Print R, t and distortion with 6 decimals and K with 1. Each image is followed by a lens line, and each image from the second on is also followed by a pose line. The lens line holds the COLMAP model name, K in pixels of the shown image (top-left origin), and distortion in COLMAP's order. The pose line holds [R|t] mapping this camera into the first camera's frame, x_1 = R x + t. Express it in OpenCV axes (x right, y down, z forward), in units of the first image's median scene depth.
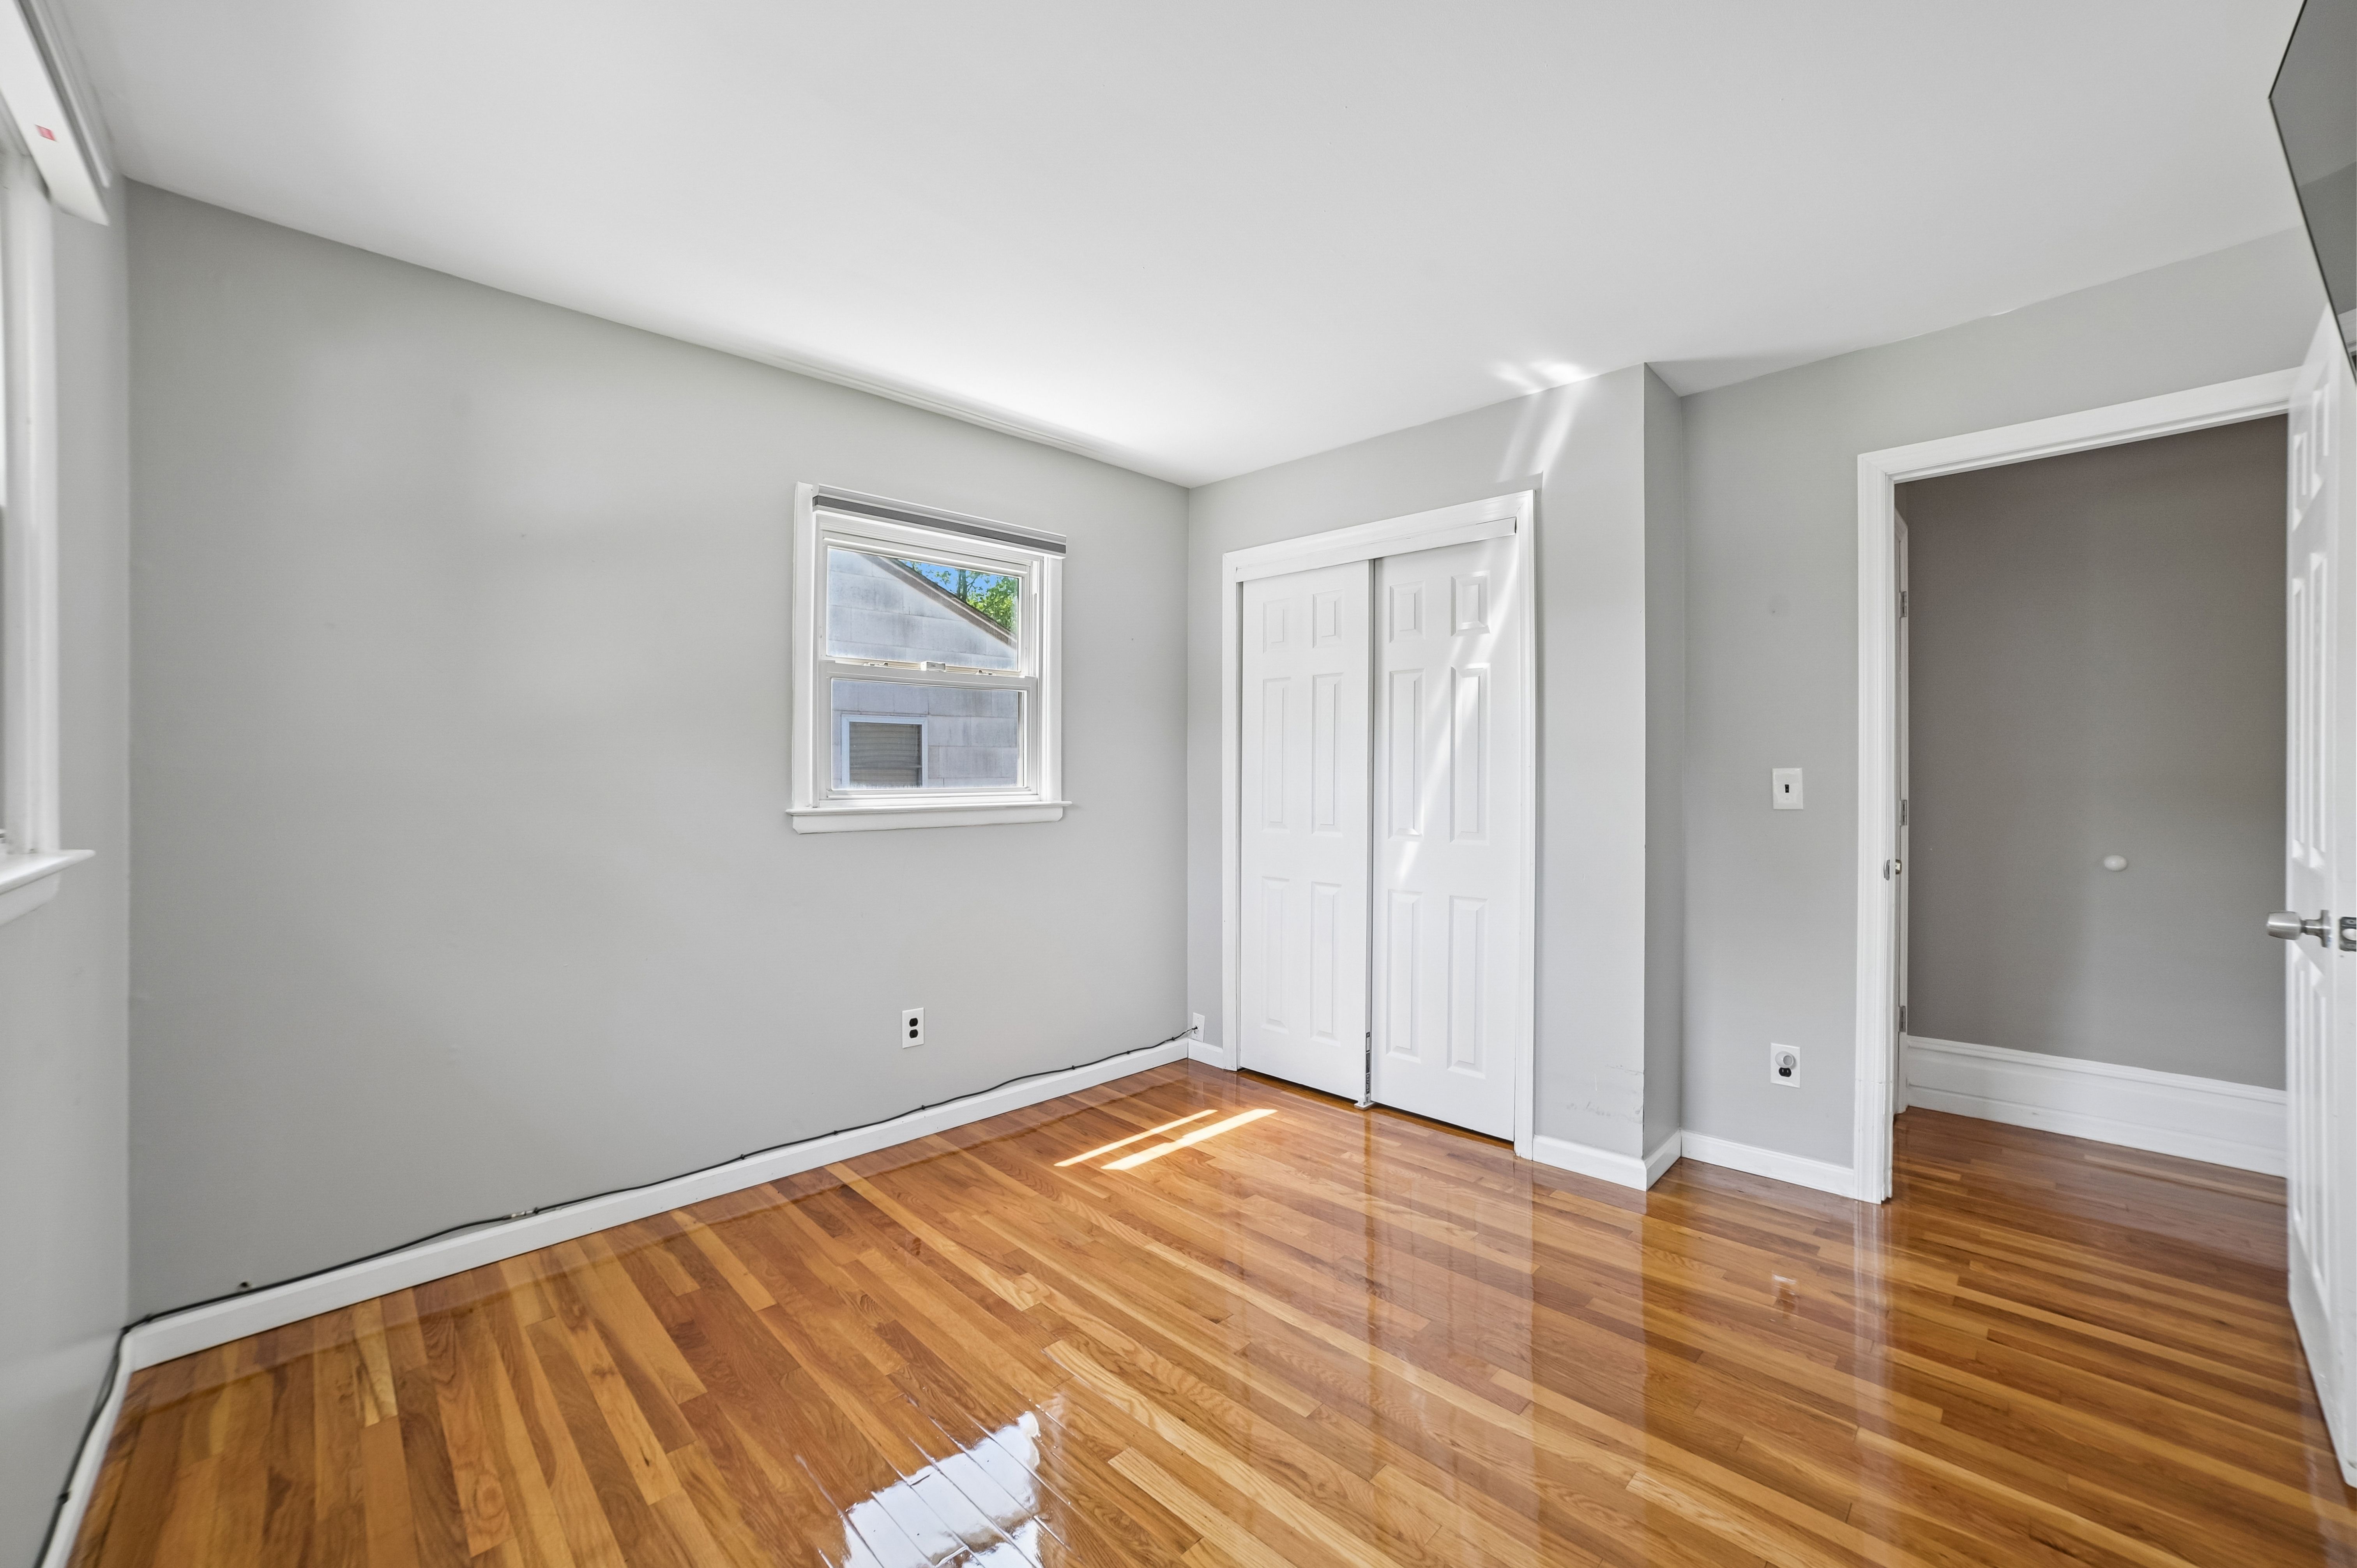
lens RADIAL K [[940.3, 0, 1170.5], [0, 940.3, 761.7], [0, 0, 1]] dist [-0.099763, 0.034457]
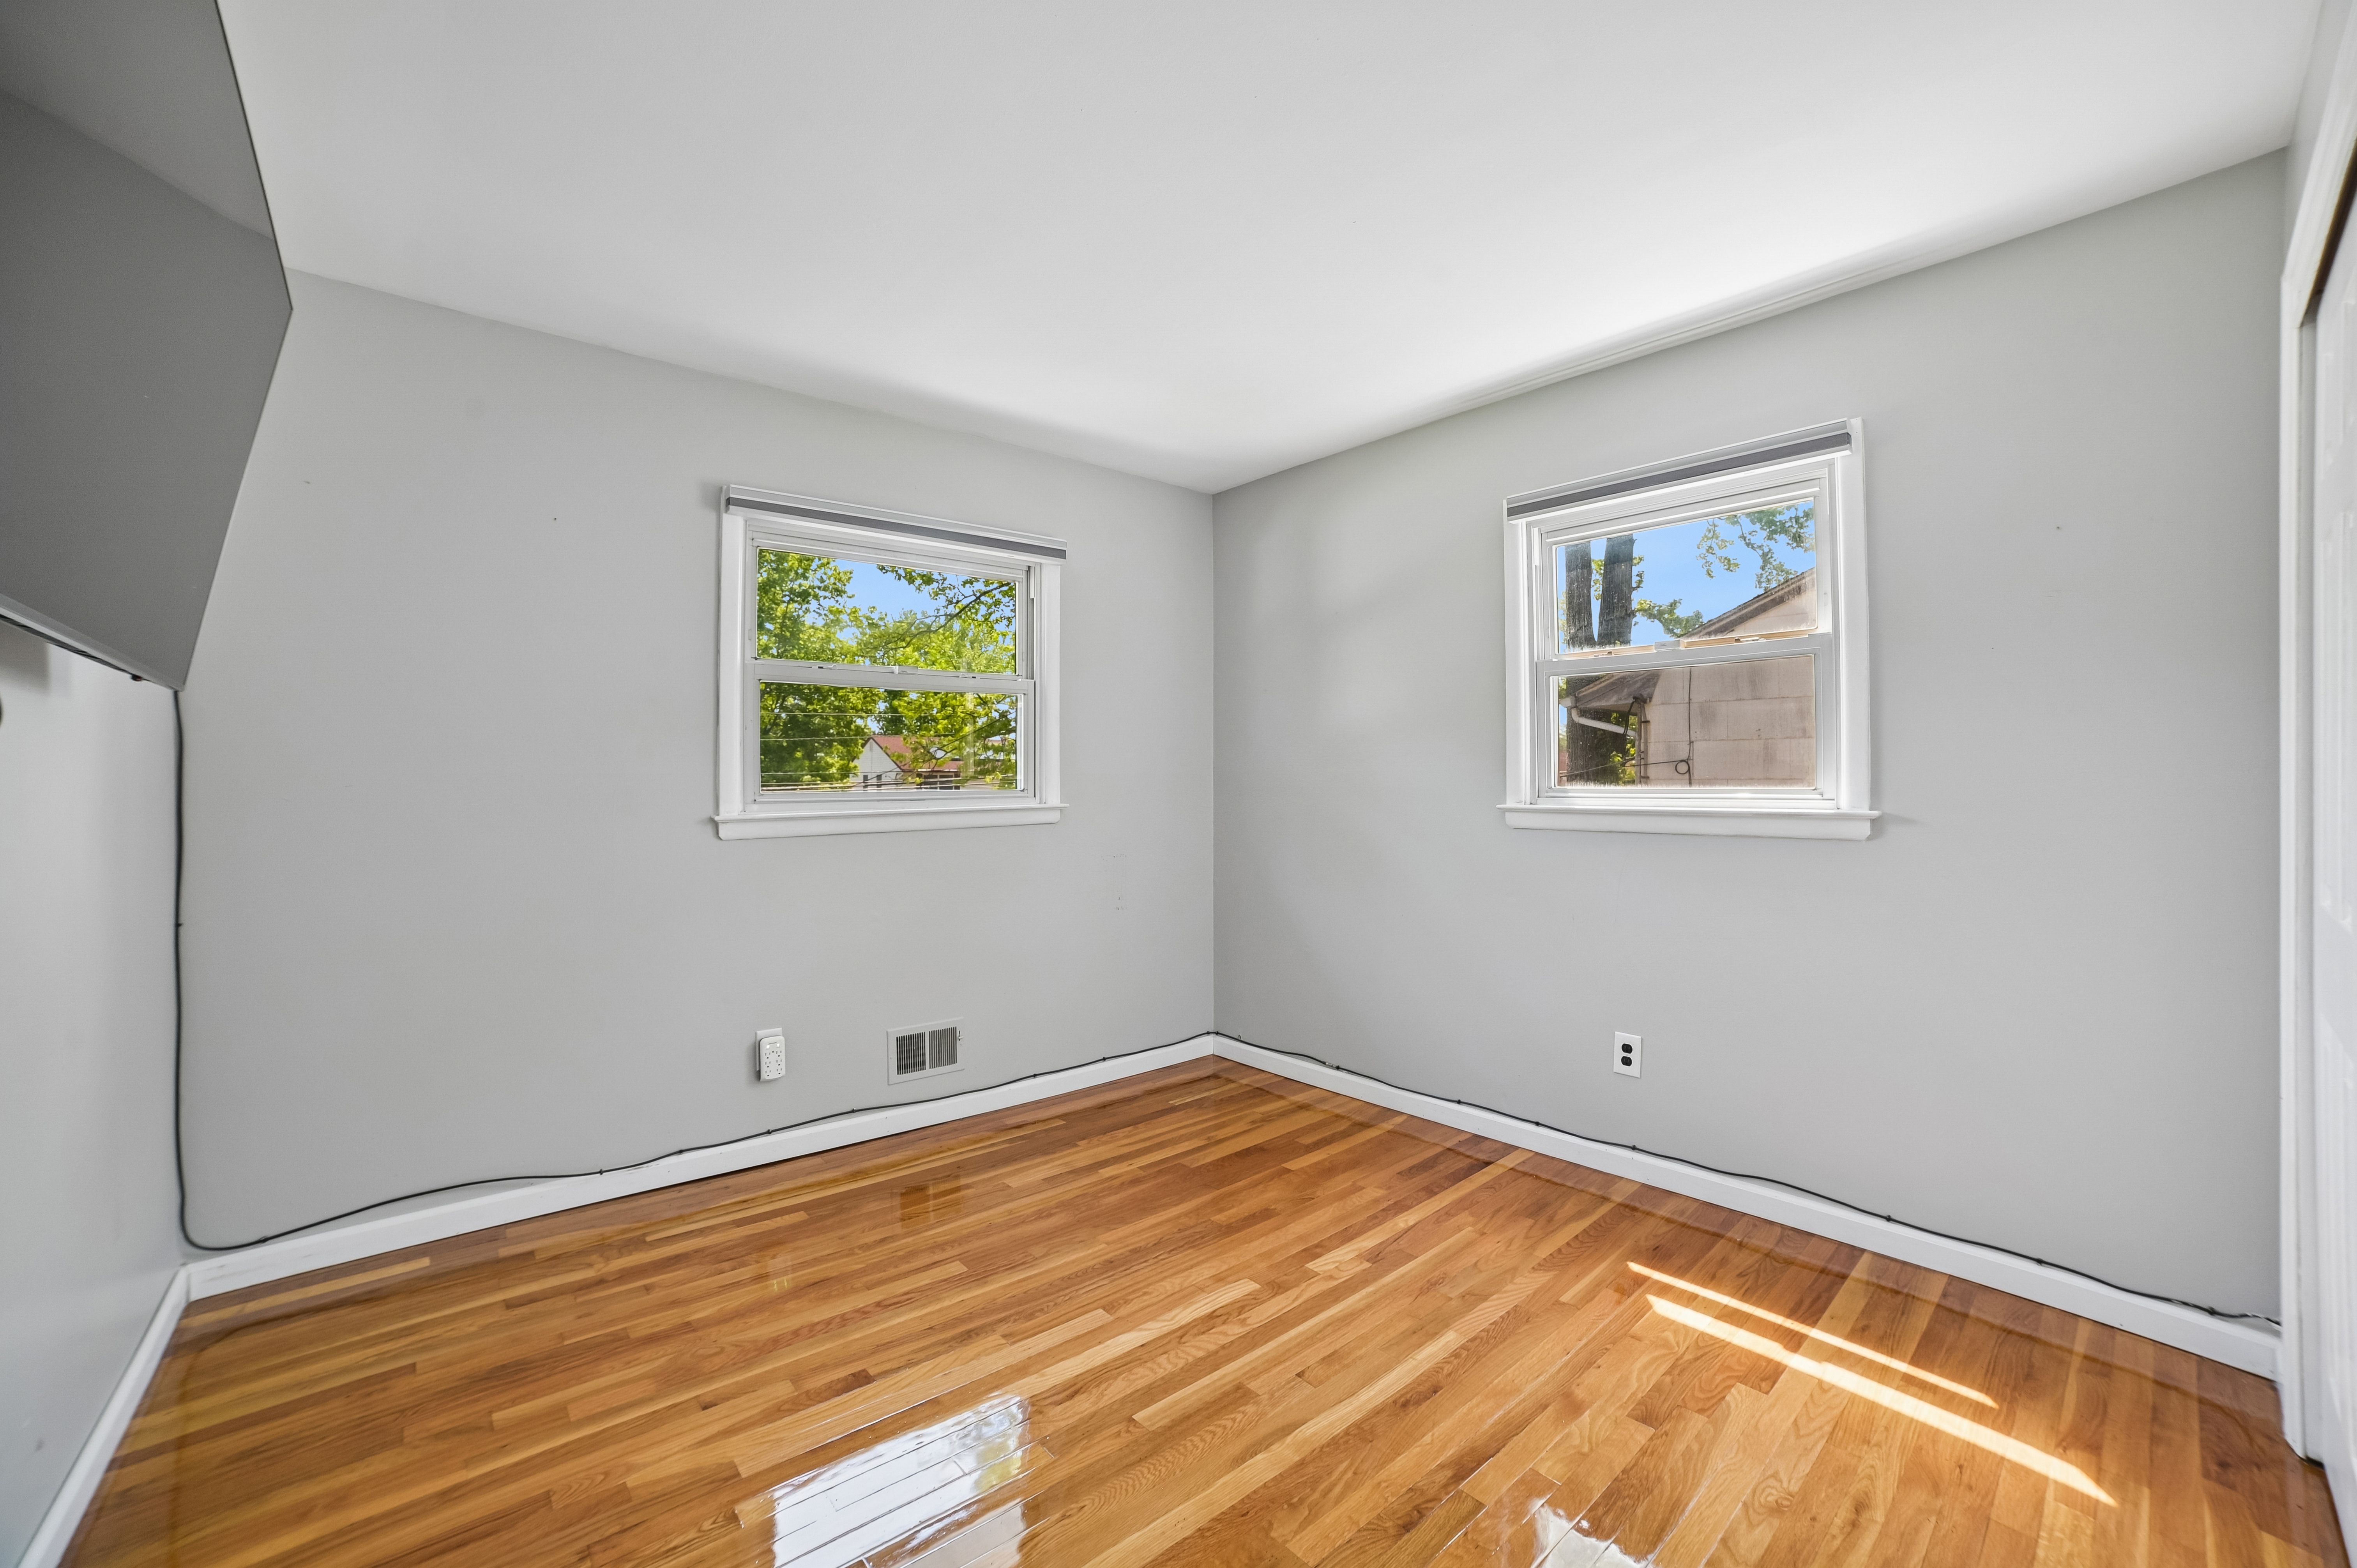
lens RADIAL K [[940.3, 0, 1170.5], [0, 940.3, 761.7], [0, 0, 1]] dist [-0.099763, 0.034457]
pose [[-0.073867, -0.013075, -0.997182, 0.719326], [0.015690, 0.999775, -0.014271, 0.010054], [0.997145, -0.016700, -0.073645, 0.704874]]
